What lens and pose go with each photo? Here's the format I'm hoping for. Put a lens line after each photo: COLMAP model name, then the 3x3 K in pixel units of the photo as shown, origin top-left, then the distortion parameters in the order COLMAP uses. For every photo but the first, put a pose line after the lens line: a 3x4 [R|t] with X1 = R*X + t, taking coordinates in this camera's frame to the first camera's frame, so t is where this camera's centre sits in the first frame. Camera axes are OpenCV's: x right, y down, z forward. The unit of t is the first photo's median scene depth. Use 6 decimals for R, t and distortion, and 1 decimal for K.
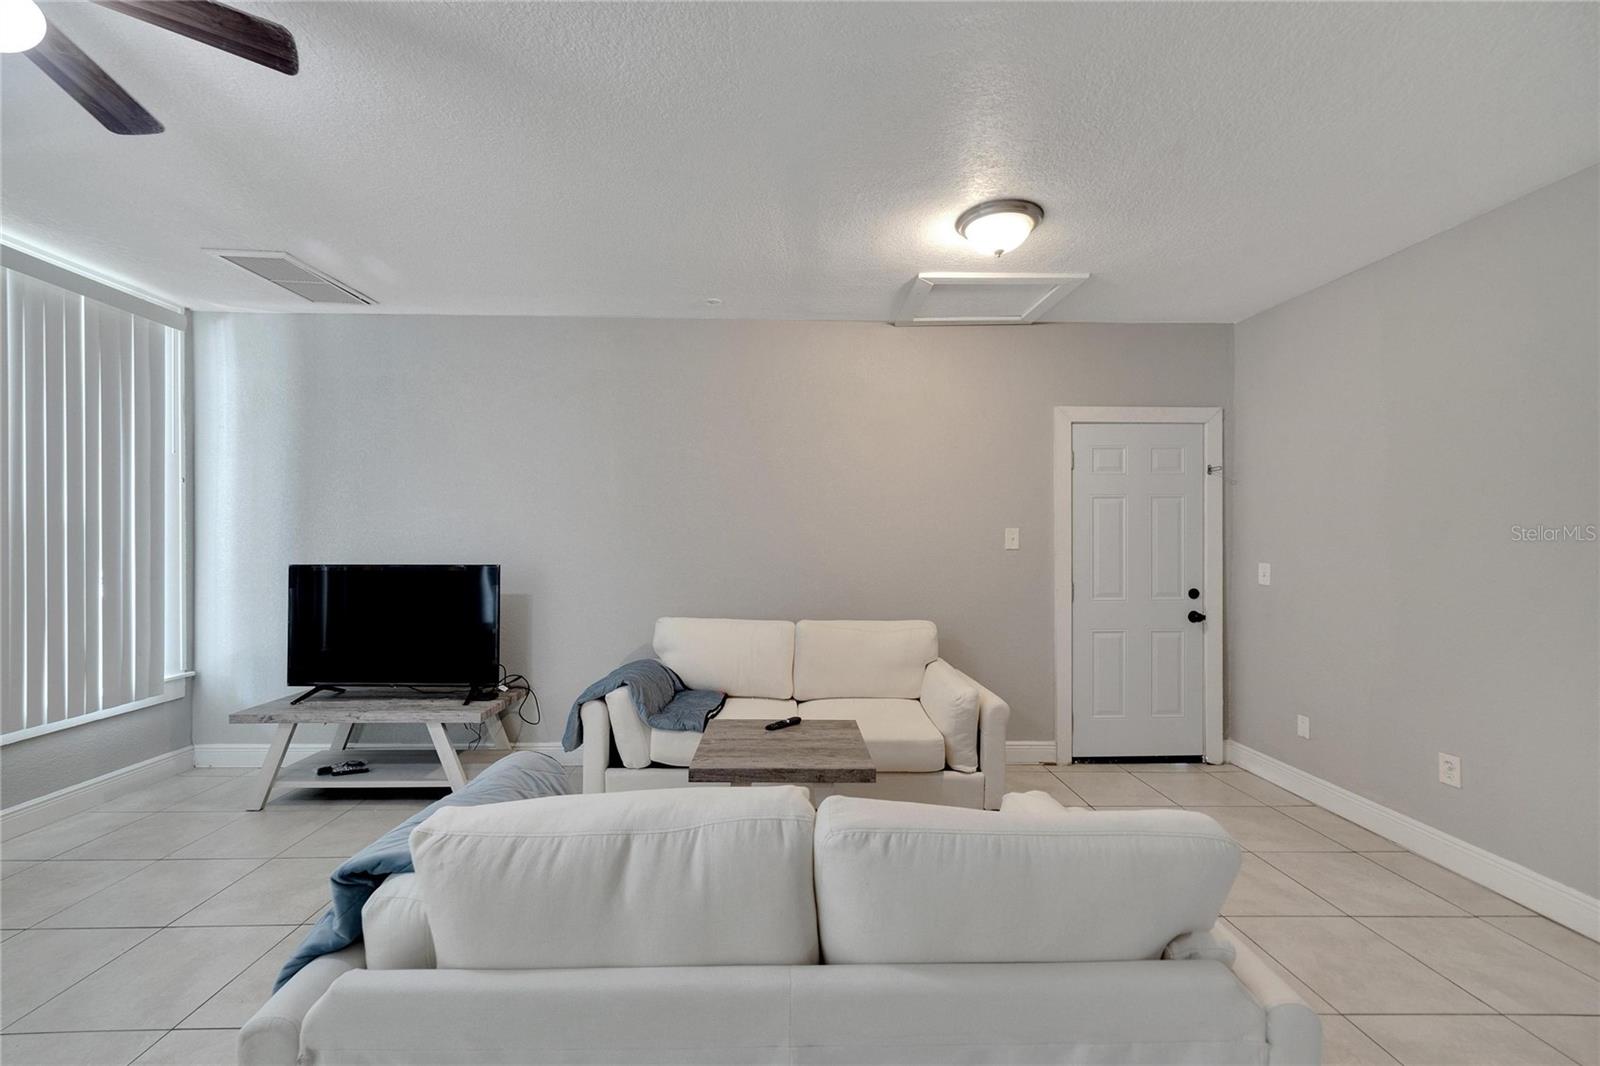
lens RADIAL K [[615.4, 0, 785.9], [0, 615.4, 540.2], [0, 0, 1]] dist [-0.004408, 0.001471]
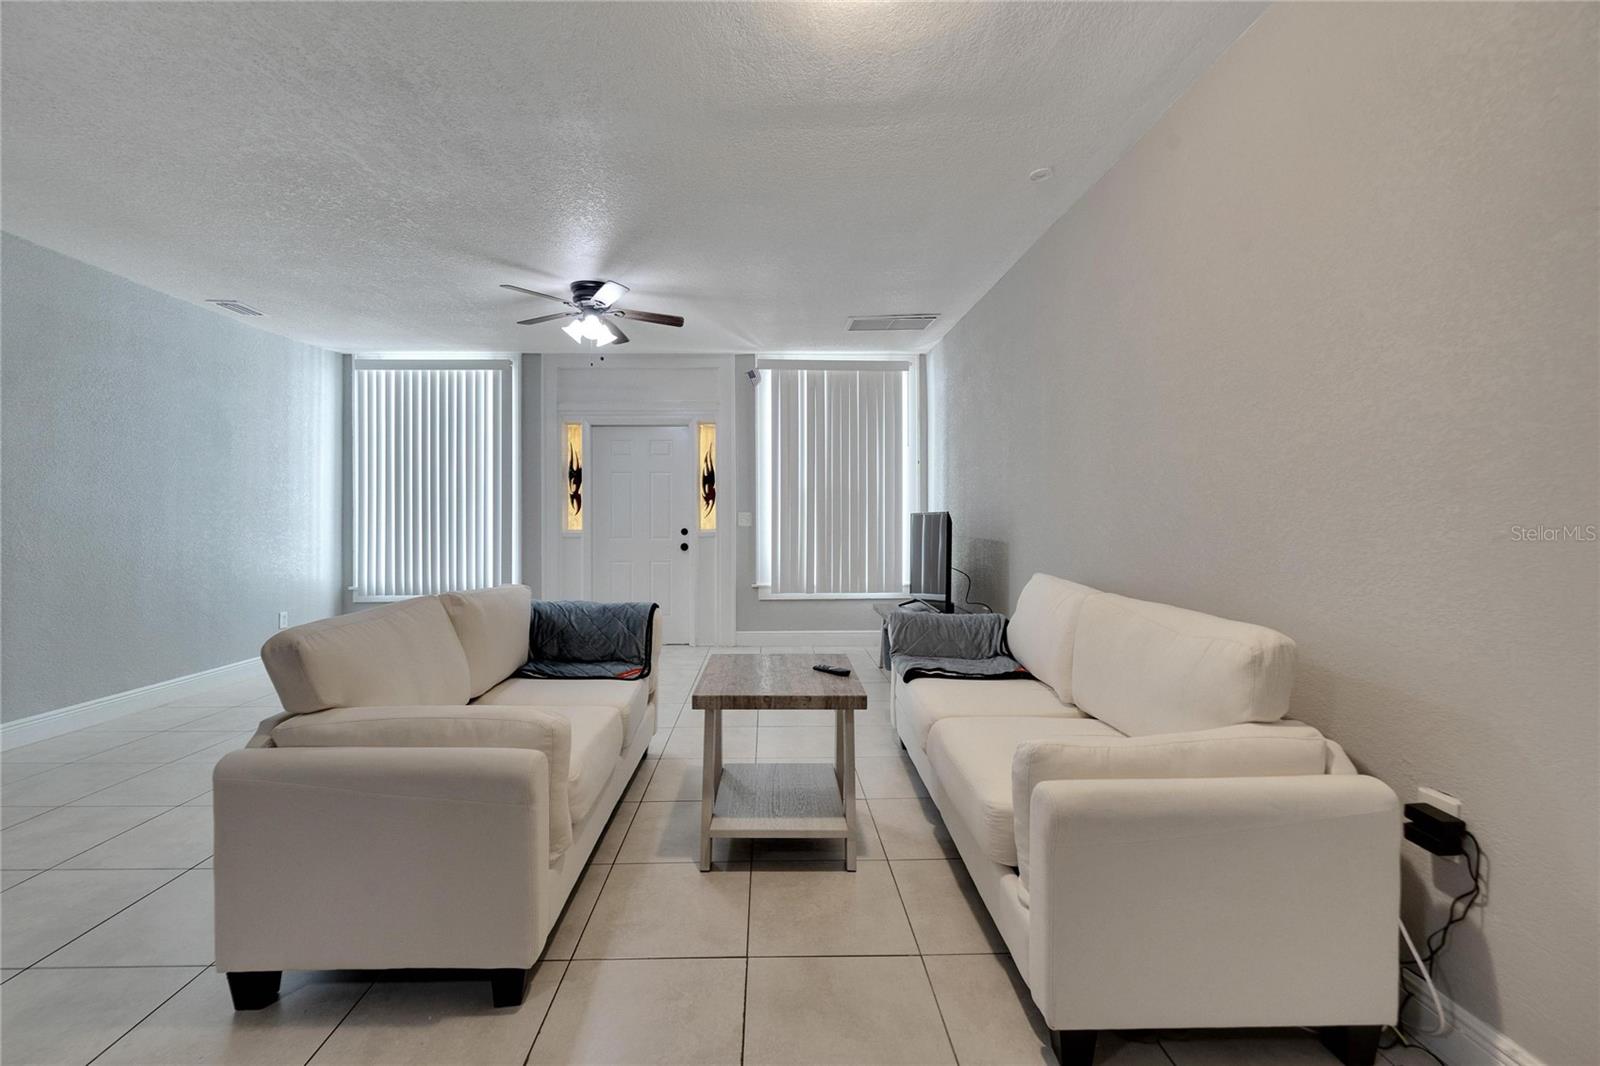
lens RADIAL K [[615.4, 0, 805.0], [0, 615.4, 530.9], [0, 0, 1]] dist [-0.004408, 0.001471]
pose [[0.015382, 0.013598, -0.999789, 0.655155], [0.004711, 0.999895, 0.013672, 0.058937], [0.999871, -0.004921, 0.015316, 0.704883]]
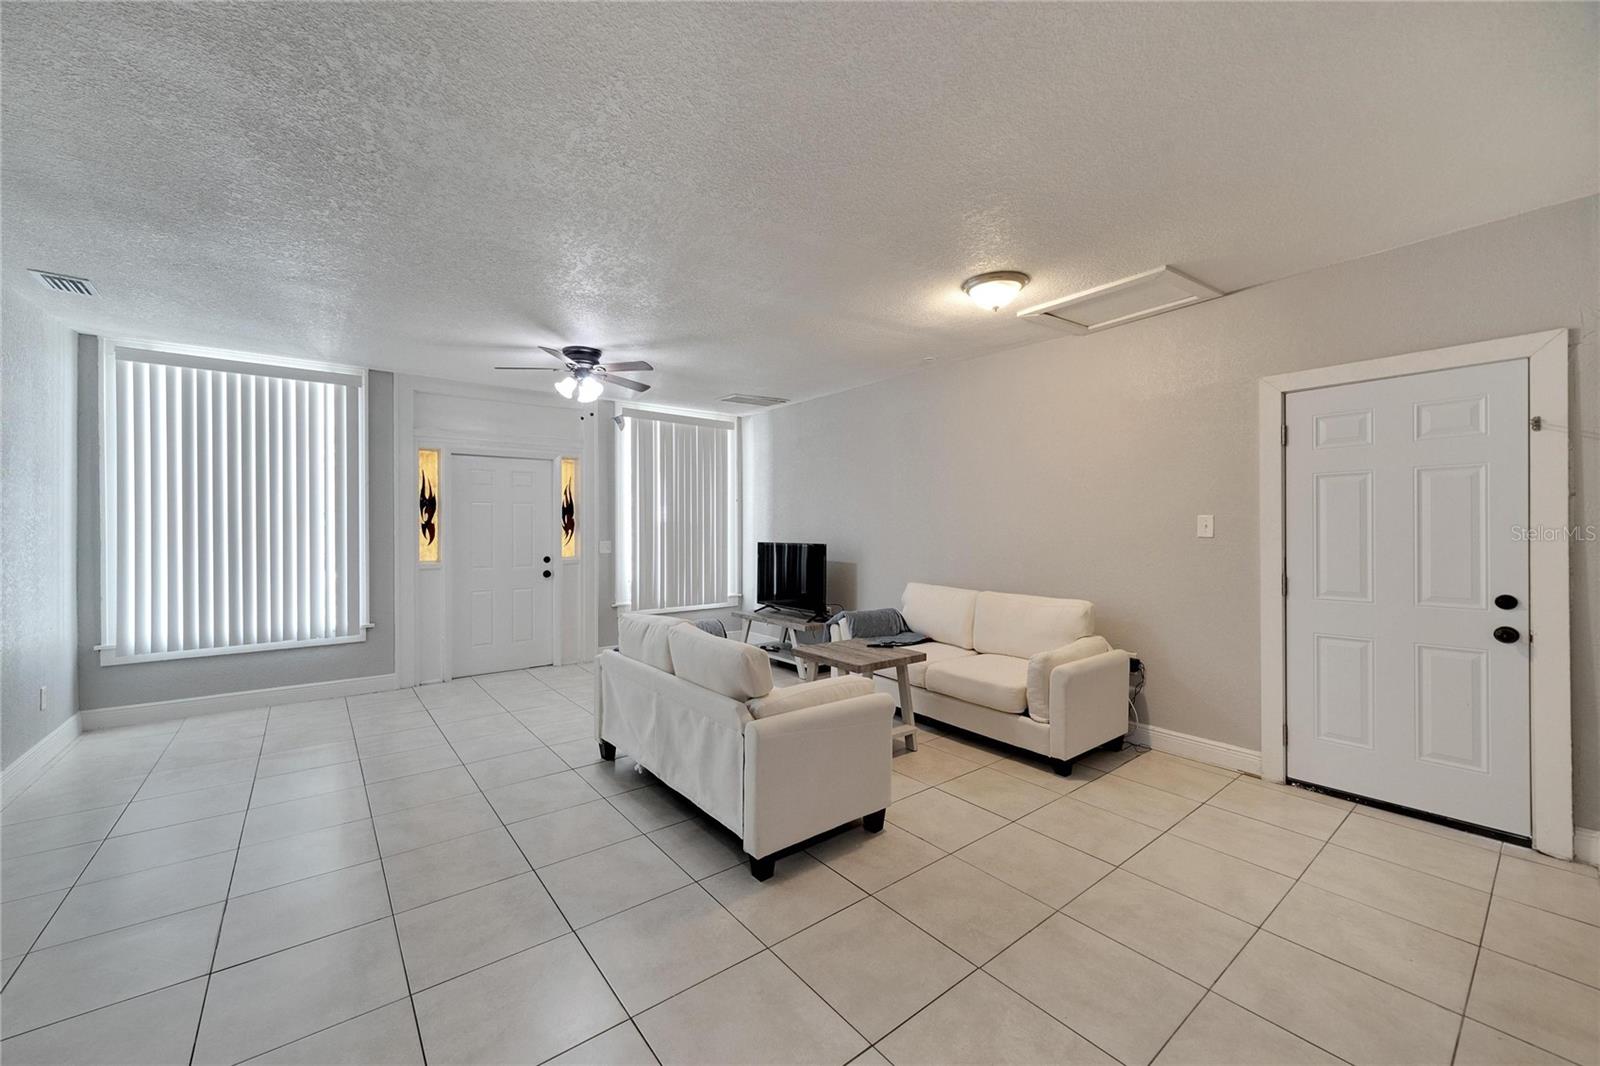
lens RADIAL K [[615.4, 0, 792.6], [0, 615.4, 528.9], [0, 0, 1]] dist [-0.004408, 0.001471]
pose [[0.596537, -0.003612, -0.802578, 0.819853], [0.004669, 0.999989, -0.001030, -0.000330], [0.802572, -0.003133, 0.596547, -0.087372]]
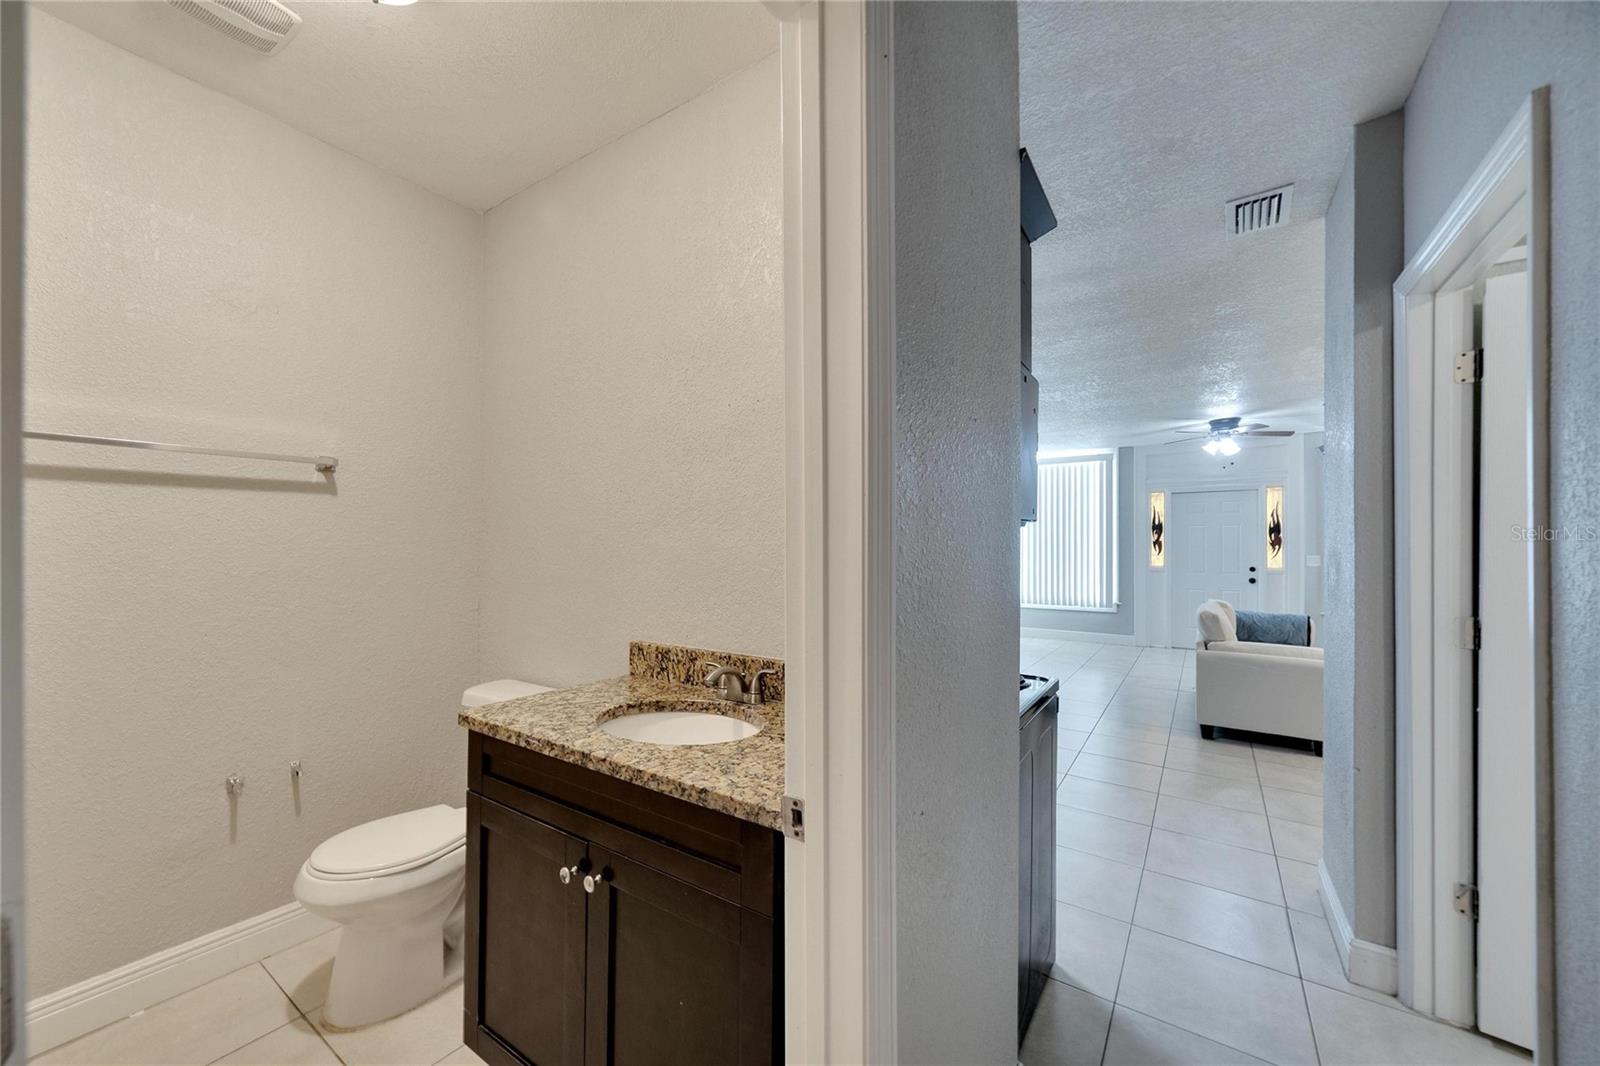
lens RADIAL K [[615.4, 0, 778.4], [0, 615.4, 540.4], [0, 0, 1]] dist [-0.004408, 0.001471]
pose [[-0.597079, -0.009801, -0.802122, 1.791014], [-0.001712, 0.999939, -0.010944, 0.005083], [0.802180, -0.005161, -0.597059, 0.352670]]
